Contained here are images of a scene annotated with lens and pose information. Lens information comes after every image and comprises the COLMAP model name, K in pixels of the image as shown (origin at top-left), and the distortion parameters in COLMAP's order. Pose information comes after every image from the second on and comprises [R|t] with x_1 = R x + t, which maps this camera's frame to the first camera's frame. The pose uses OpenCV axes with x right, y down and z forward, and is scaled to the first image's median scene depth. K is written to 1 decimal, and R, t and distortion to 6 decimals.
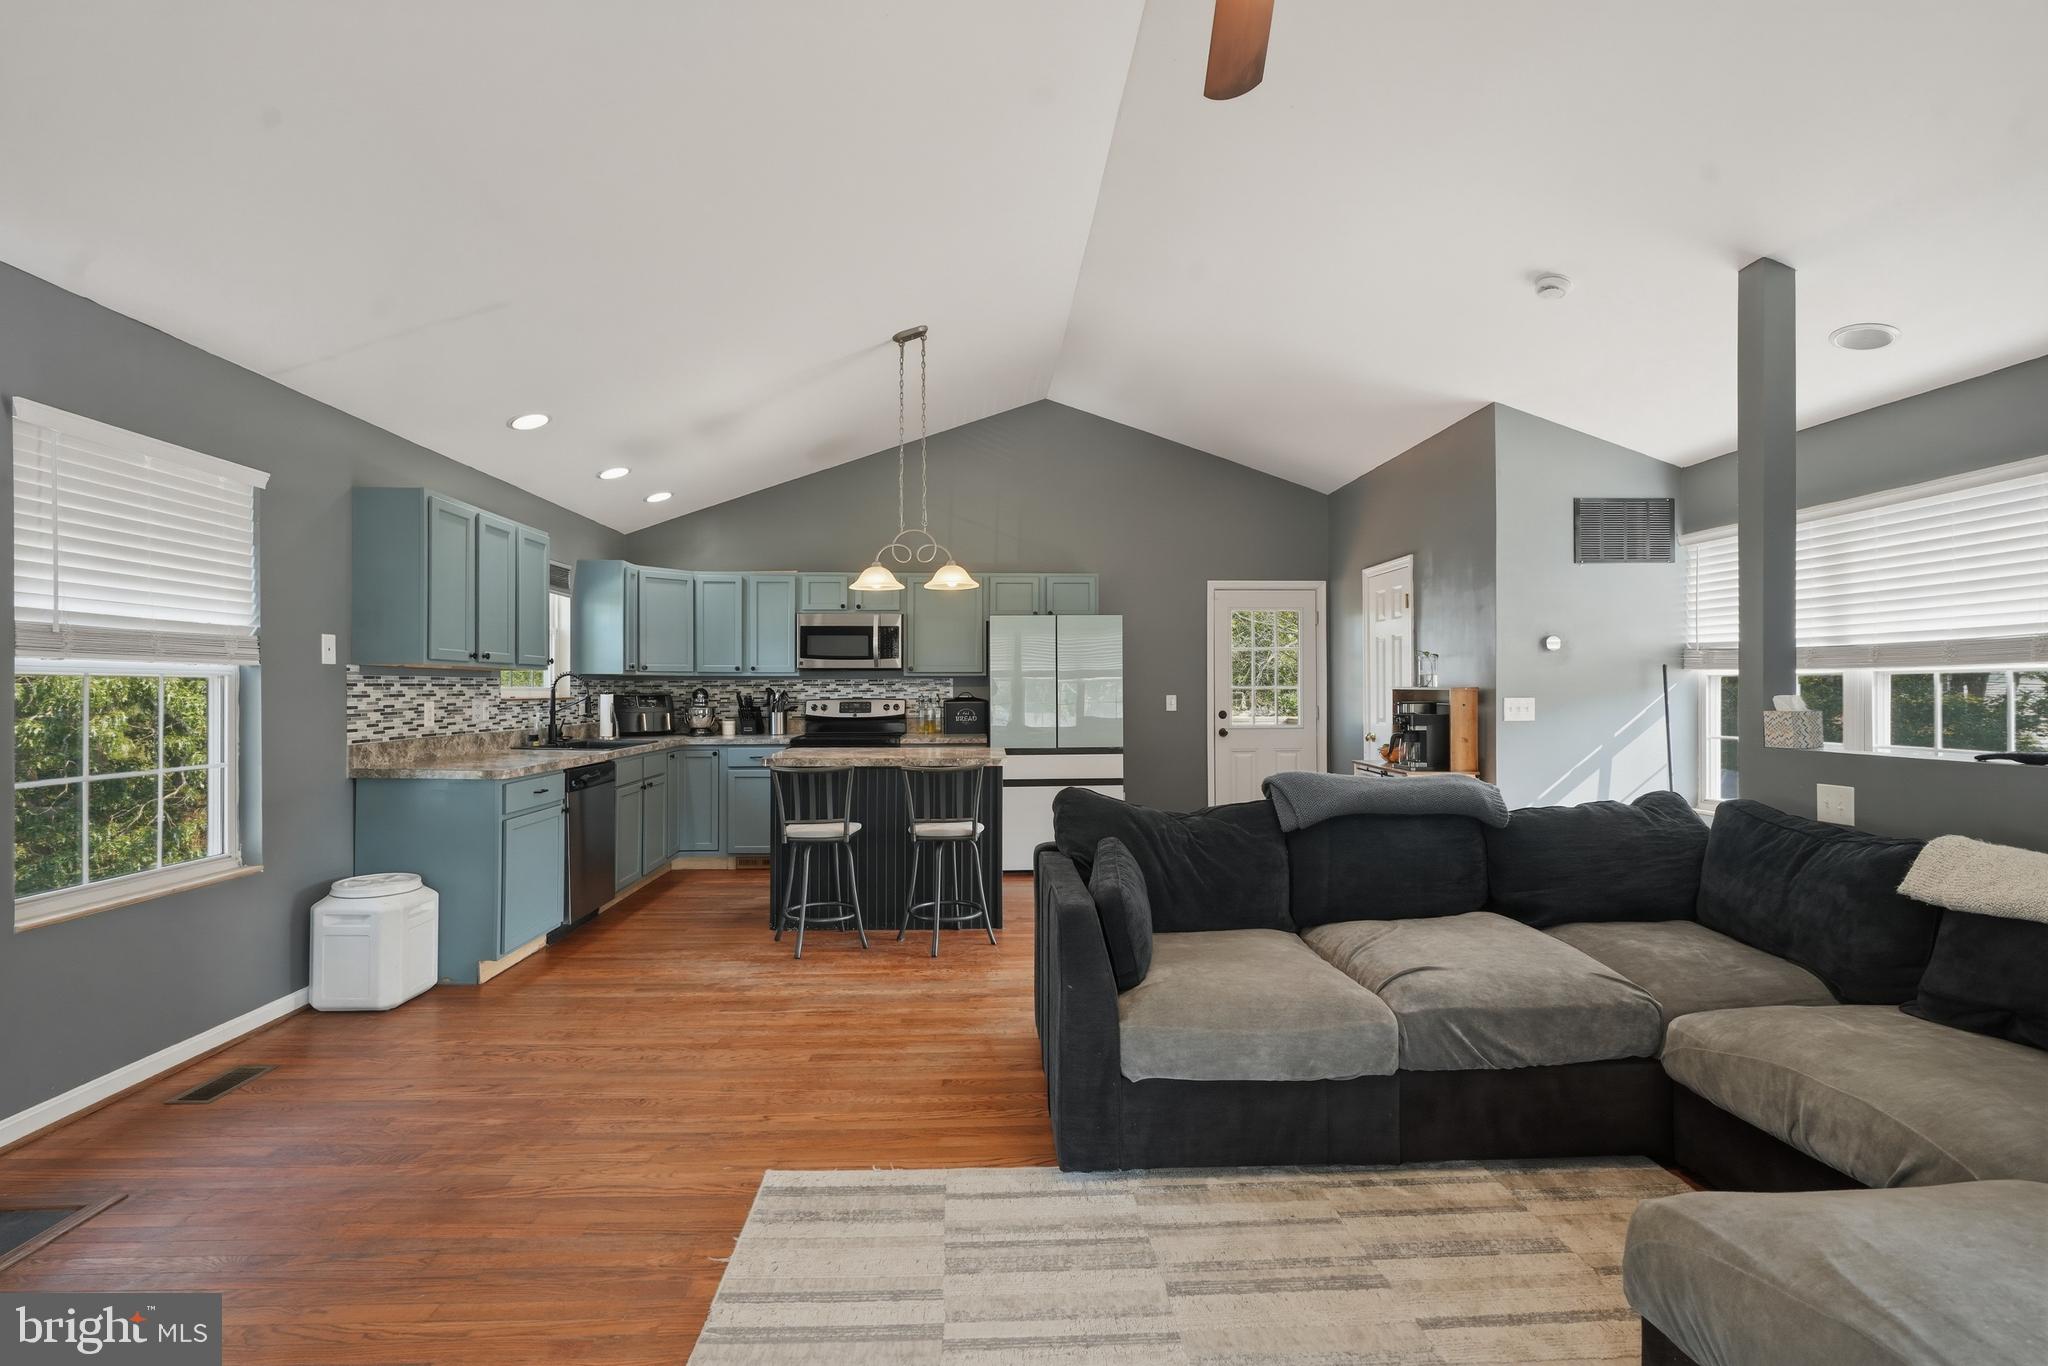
lens RADIAL K [[922.0, 0, 1018.6], [0, 922.0, 686.6], [0, 0, 1]] dist [0.000942, 0.000504]
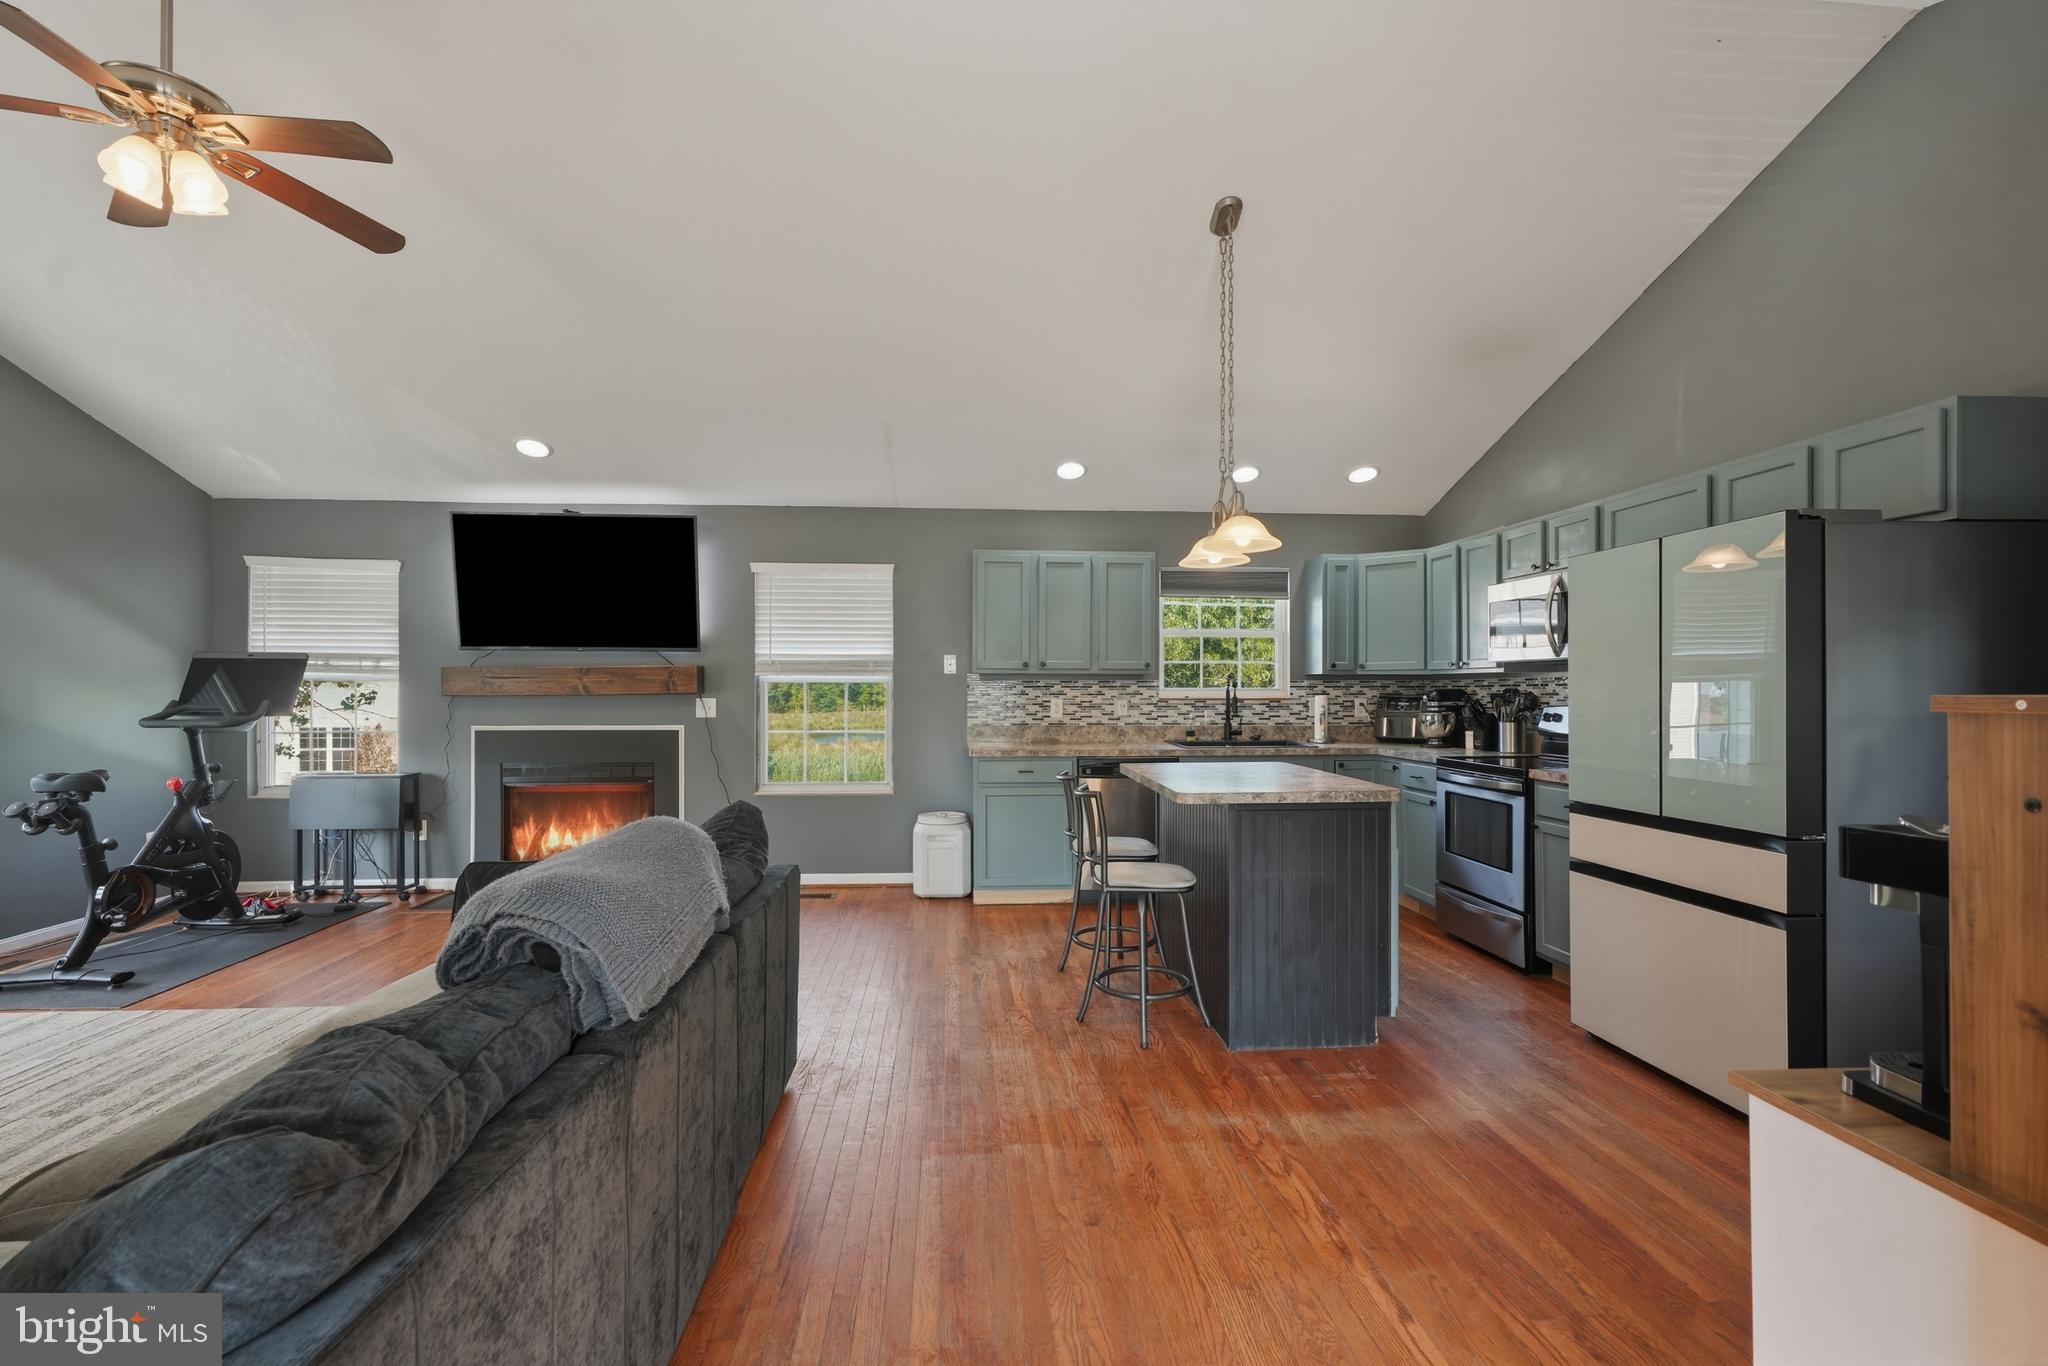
lens RADIAL K [[935.3, 0, 1023.5], [0, 935.3, 692.8], [0, 0, 1]] dist [-0.001735, -0.000379]
pose [[0.031033, 0.006366, -0.999498, 0.700862], [0.002108, 0.999977, 0.006435, -0.001713], [0.999516, -0.002306, 0.031018, 0.889408]]
